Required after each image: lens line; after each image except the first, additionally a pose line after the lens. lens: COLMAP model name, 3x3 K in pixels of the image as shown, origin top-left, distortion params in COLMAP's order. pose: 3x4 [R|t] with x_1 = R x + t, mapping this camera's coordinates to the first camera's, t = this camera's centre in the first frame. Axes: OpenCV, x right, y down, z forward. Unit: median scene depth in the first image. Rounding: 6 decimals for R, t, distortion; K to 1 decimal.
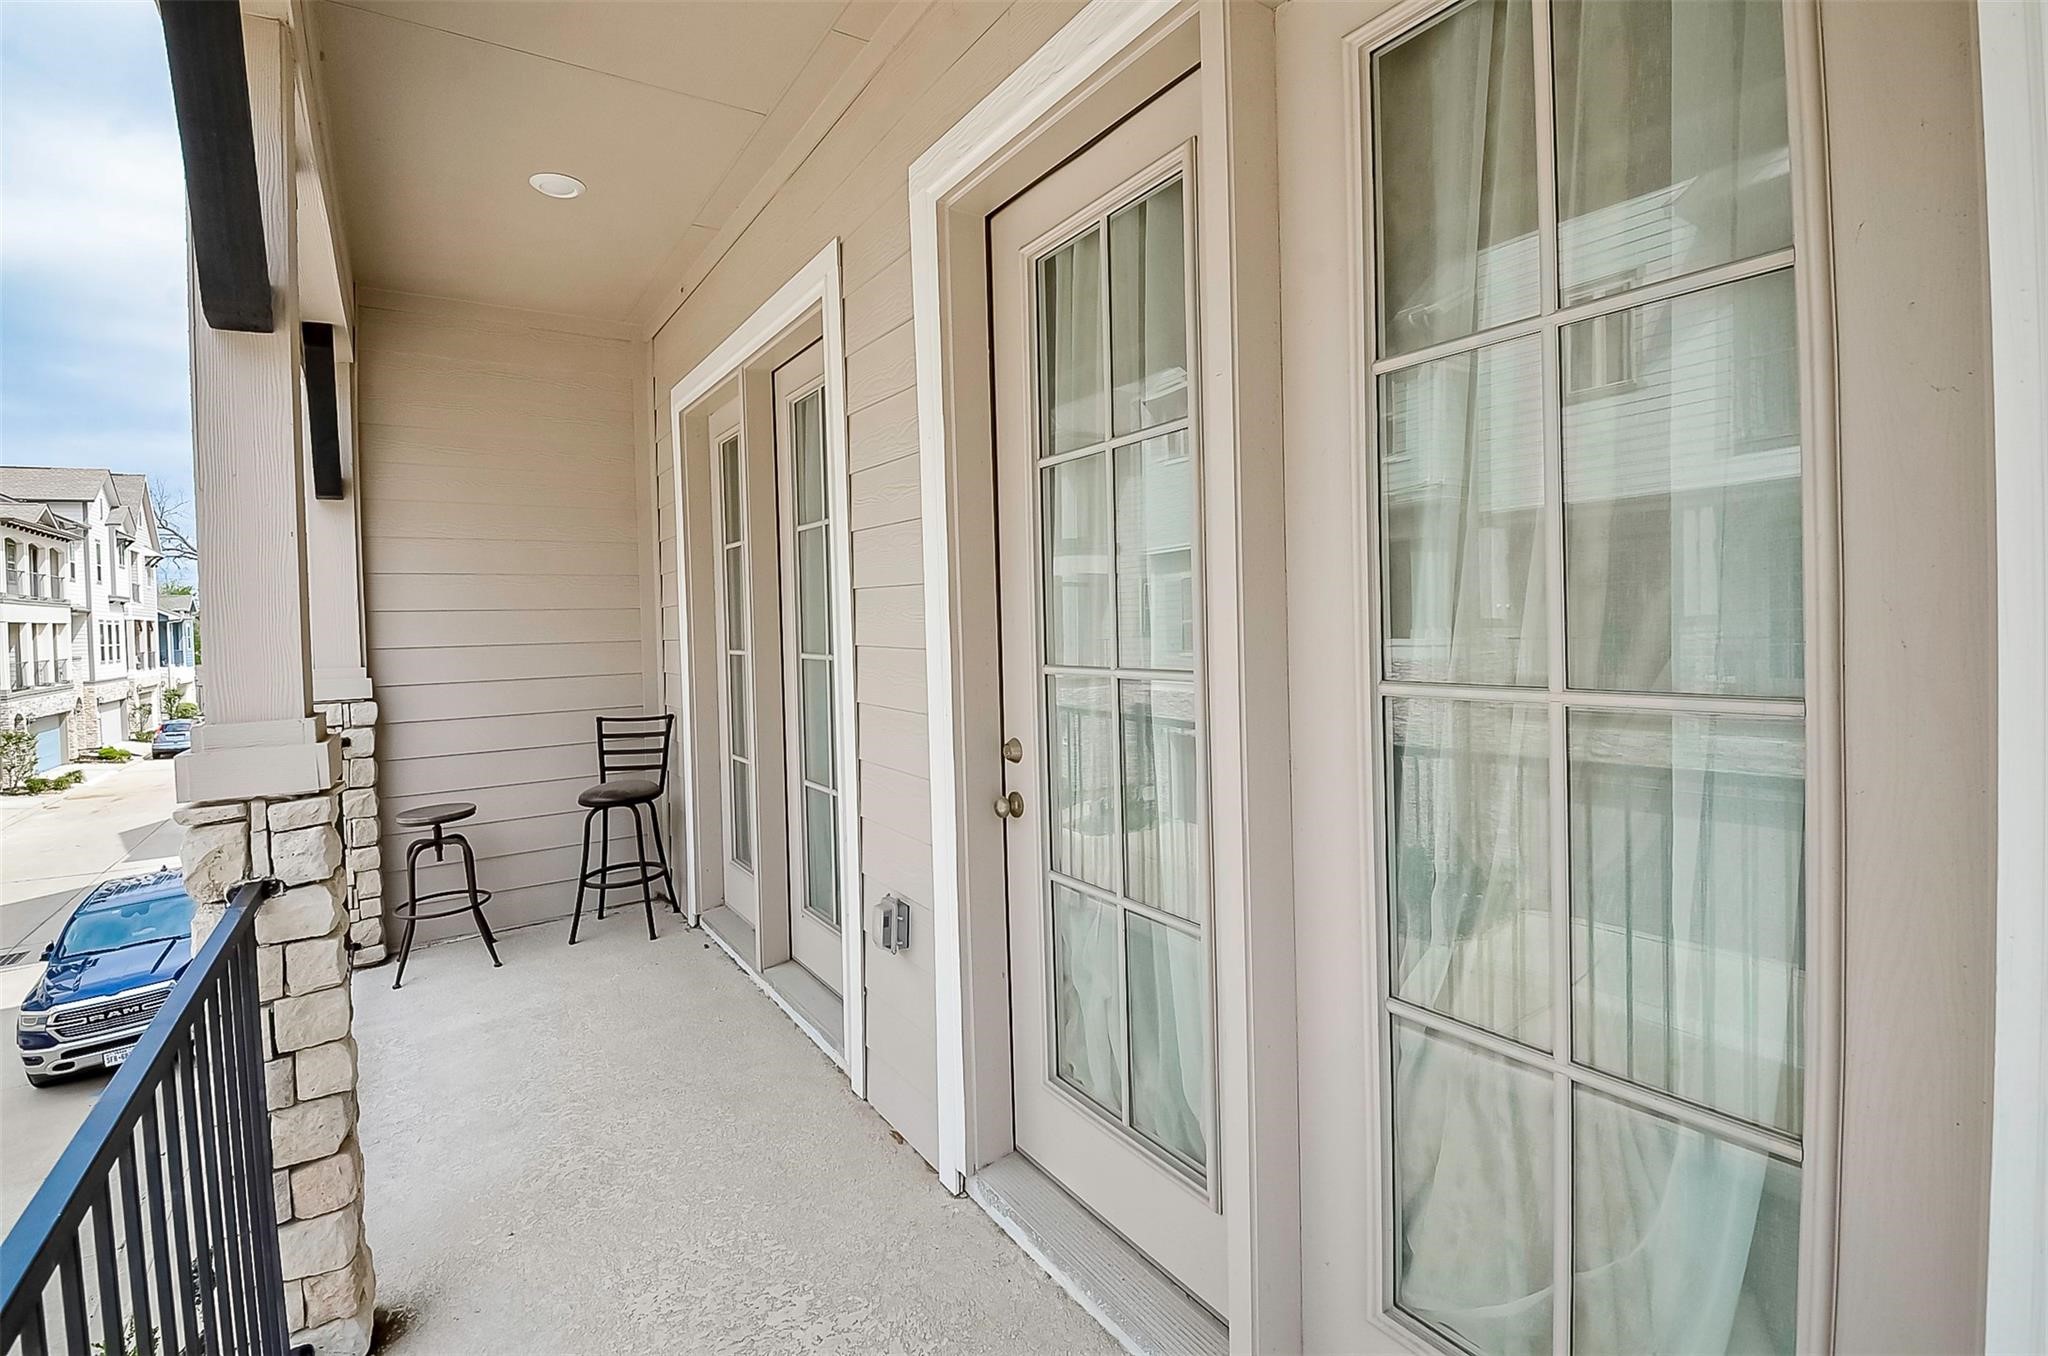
lens RADIAL K [[908.2, 0, 1006.2], [0, 908.2, 641.3], [0, 0, 1]] dist [0.000641, -0.016016]
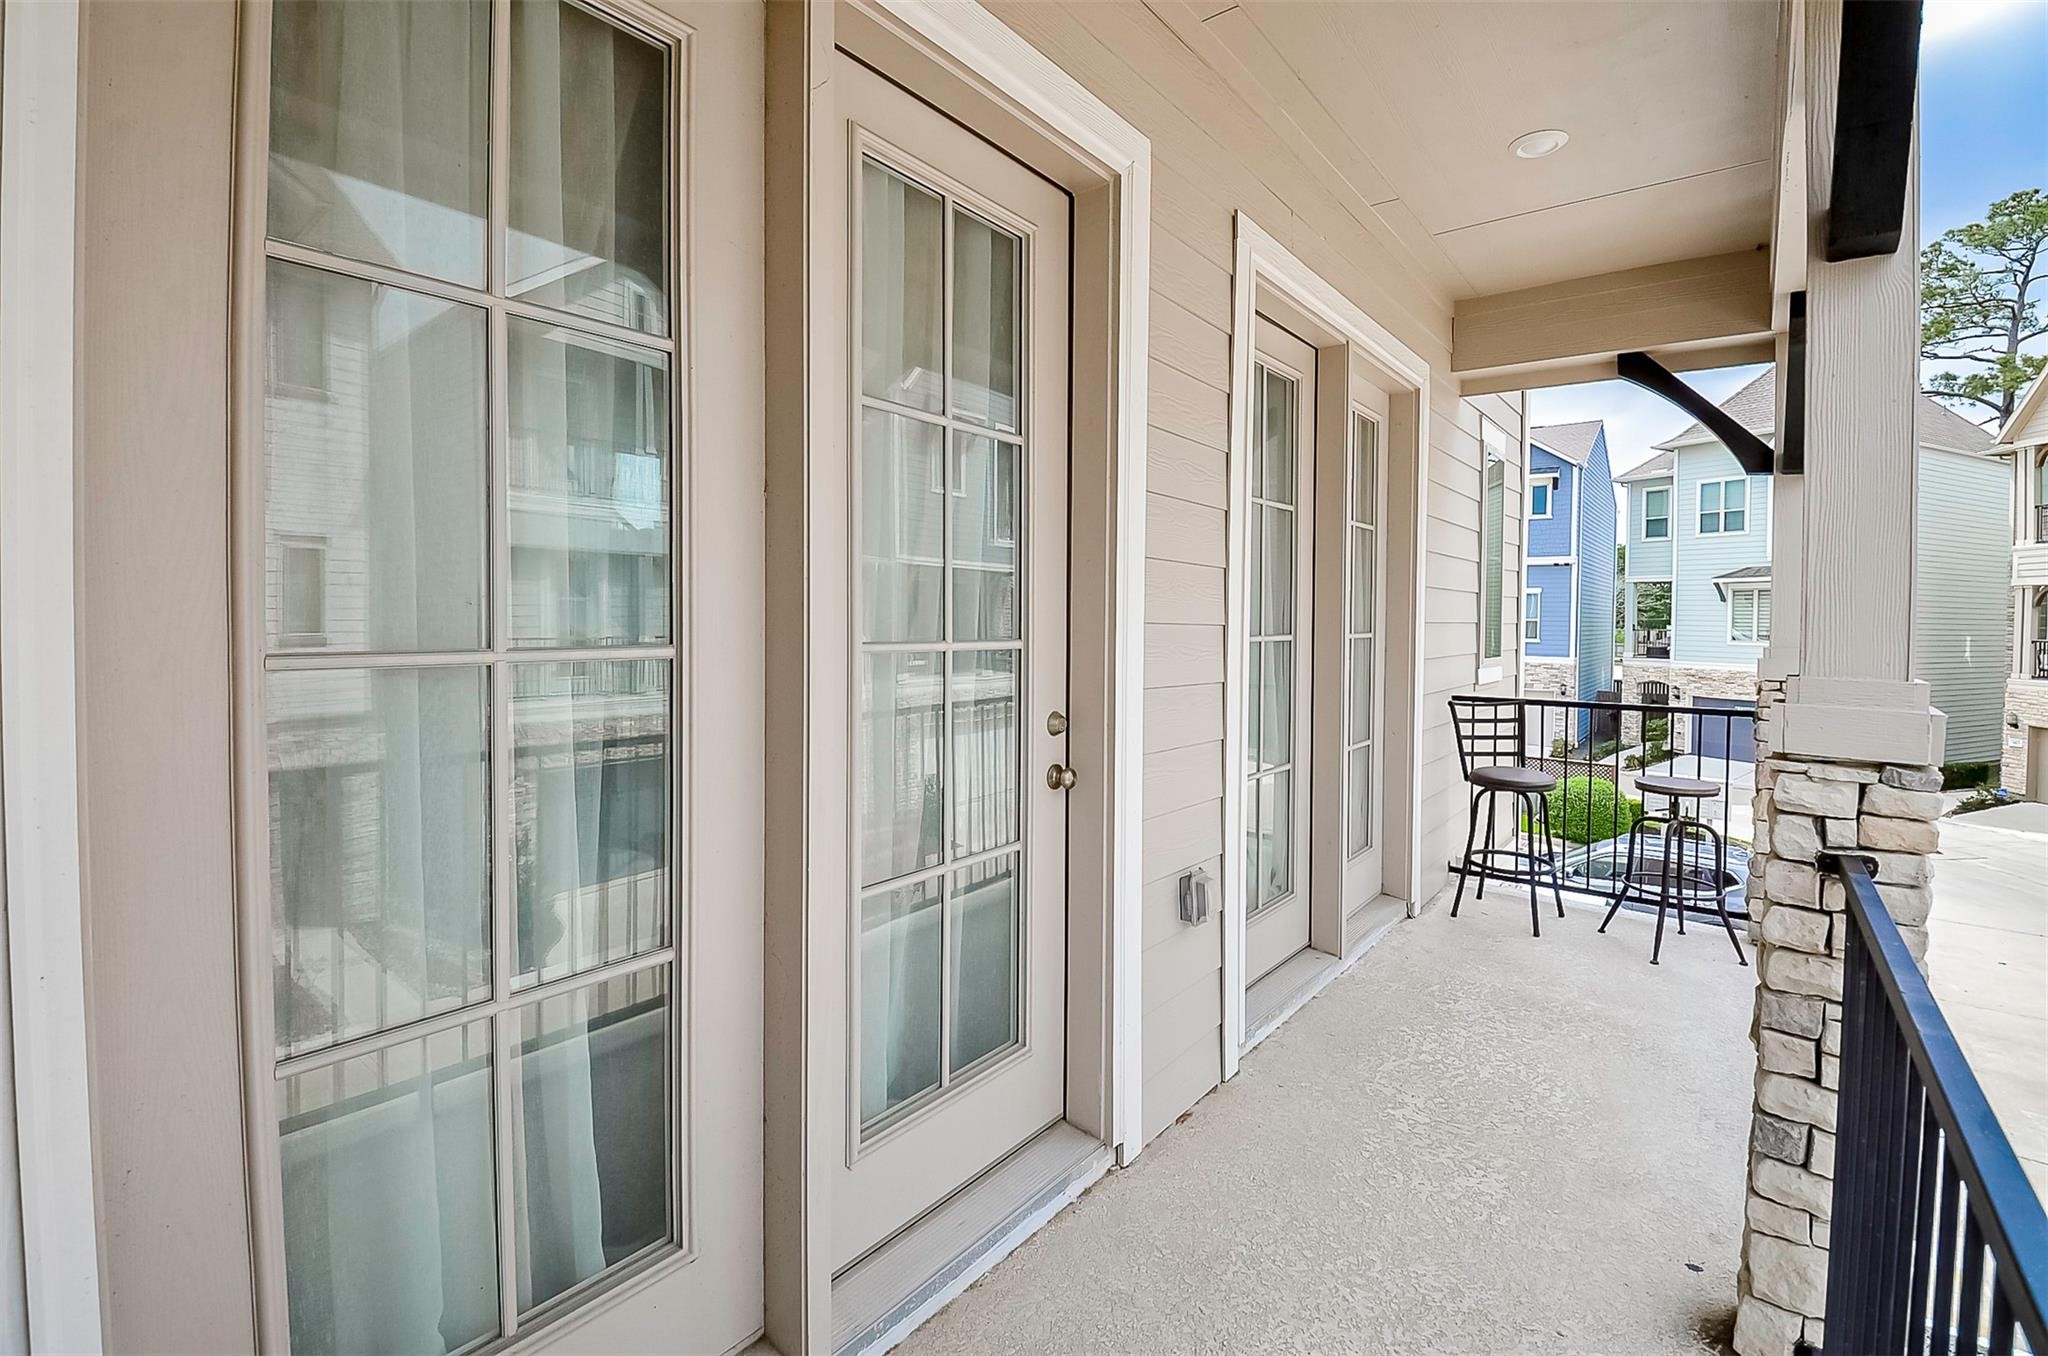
lens RADIAL K [[908.2, 0, 1006.2], [0, 908.2, 641.3], [0, 0, 1]] dist [0.000641, -0.016016]
pose [[-0.295492, -0.002070, 0.955343, -1.222635], [0.020503, 0.999754, 0.008507, 0.012915], [-0.955125, 0.022101, -0.295377, 1.774451]]
